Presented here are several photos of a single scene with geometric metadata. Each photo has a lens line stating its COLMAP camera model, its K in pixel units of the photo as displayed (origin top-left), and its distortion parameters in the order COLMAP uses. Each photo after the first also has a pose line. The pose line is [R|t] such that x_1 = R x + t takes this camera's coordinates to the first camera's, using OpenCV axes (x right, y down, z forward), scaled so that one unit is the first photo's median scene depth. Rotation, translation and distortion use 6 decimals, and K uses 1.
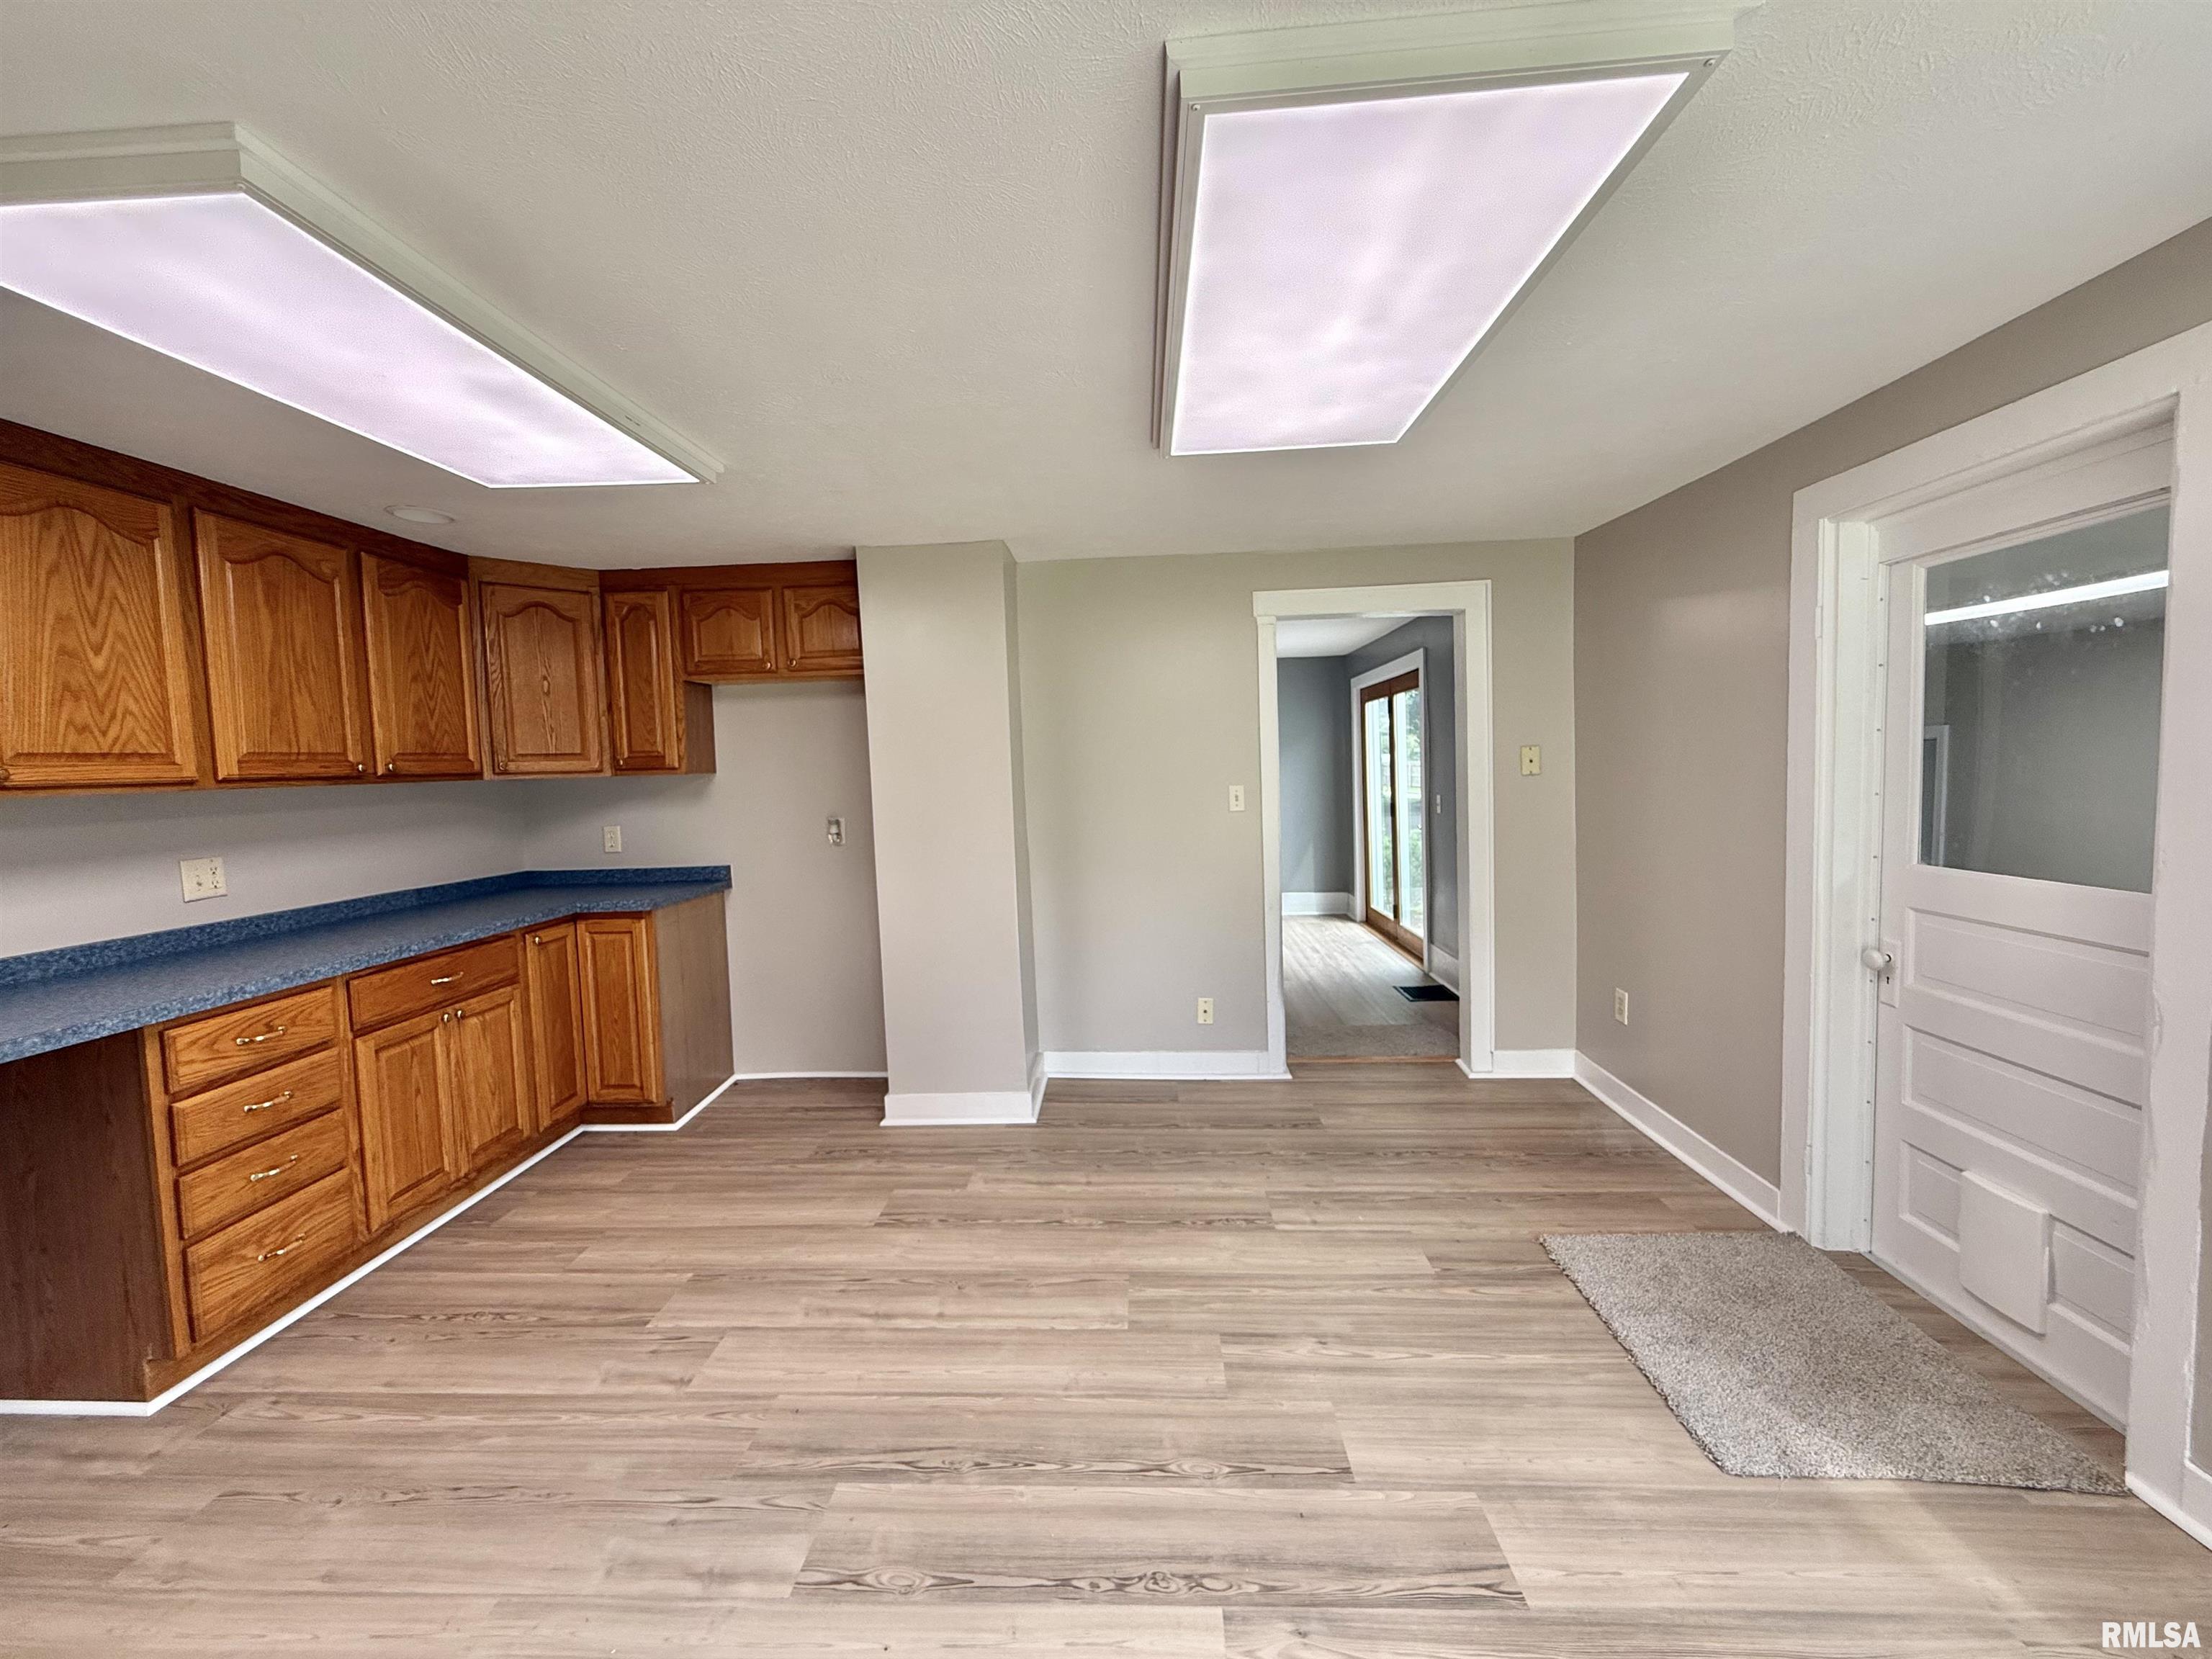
lens RADIAL K [[882.6, 0, 1106.0], [0, 882.6, 829.5], [0, 0, 1]] dist [-0.001071, 0.000242]
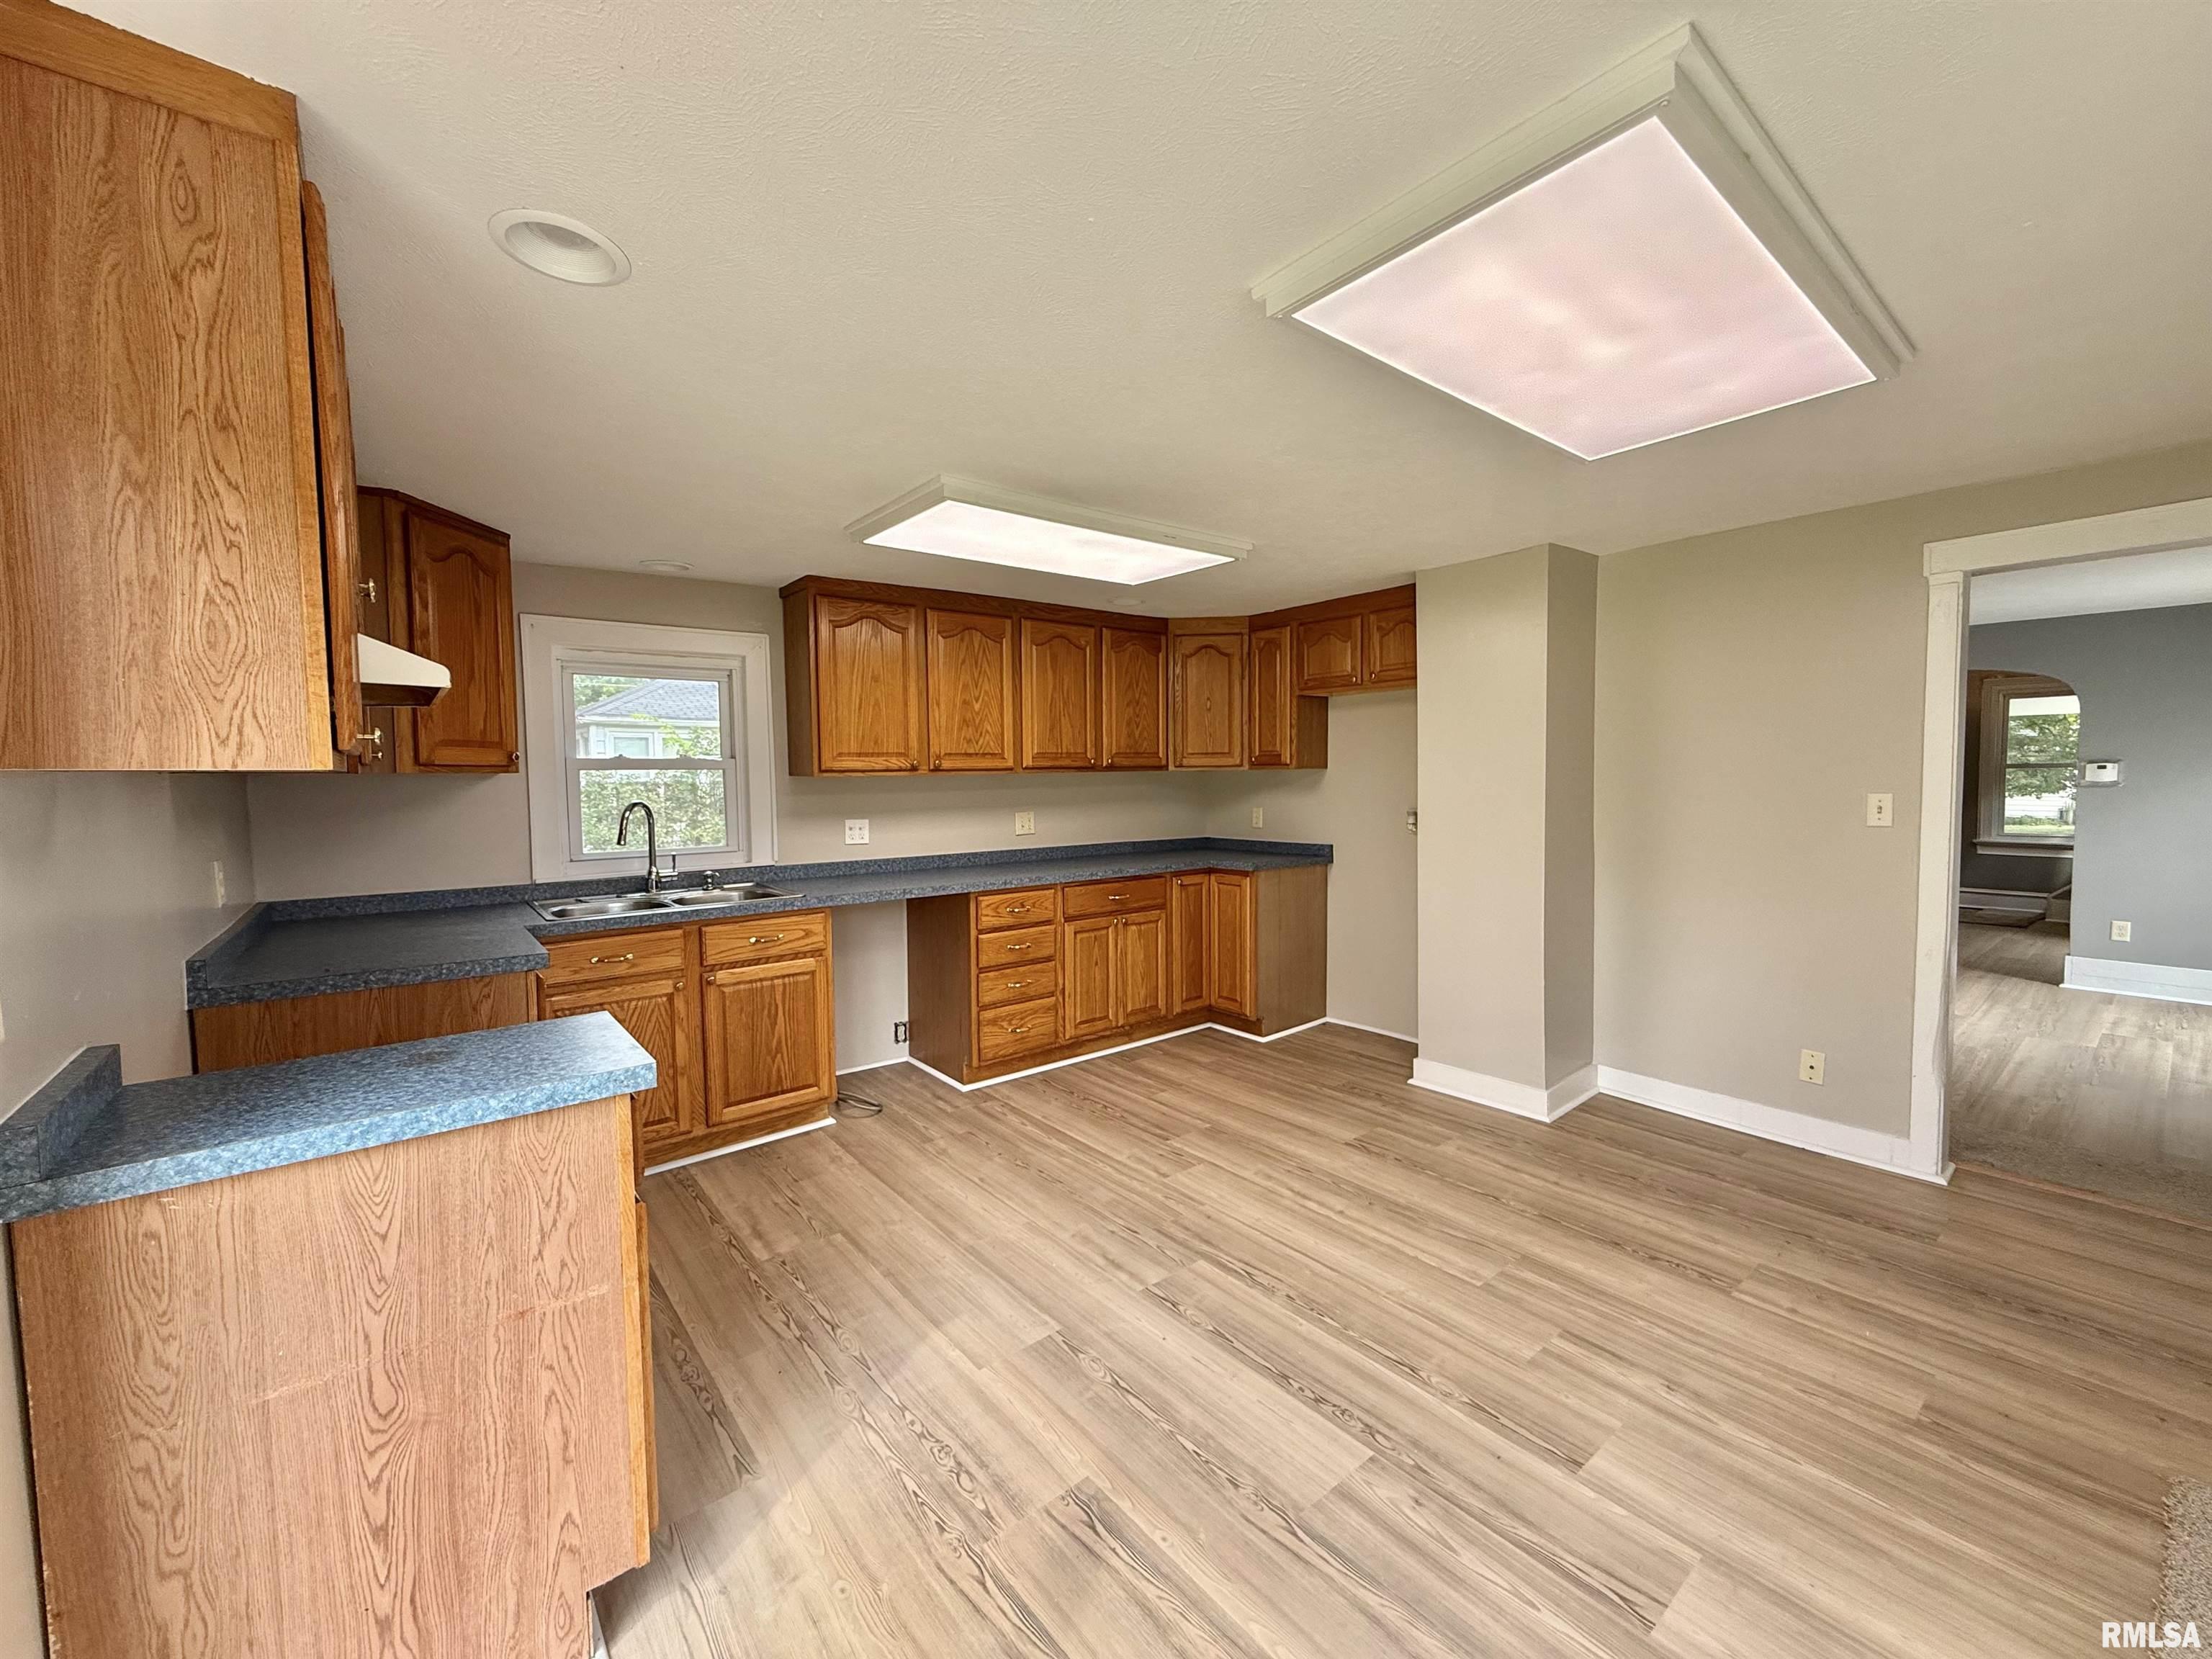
lens RADIAL K [[882.6, 0, 1106.0], [0, 882.6, 829.5], [0, 0, 1]] dist [-0.001071, 0.000242]
pose [[0.665524, 0.066190, -0.743436, 0.413213], [-0.063042, 0.997486, 0.032374, 0.000255], [0.743709, 0.025323, 0.668023, -0.067121]]
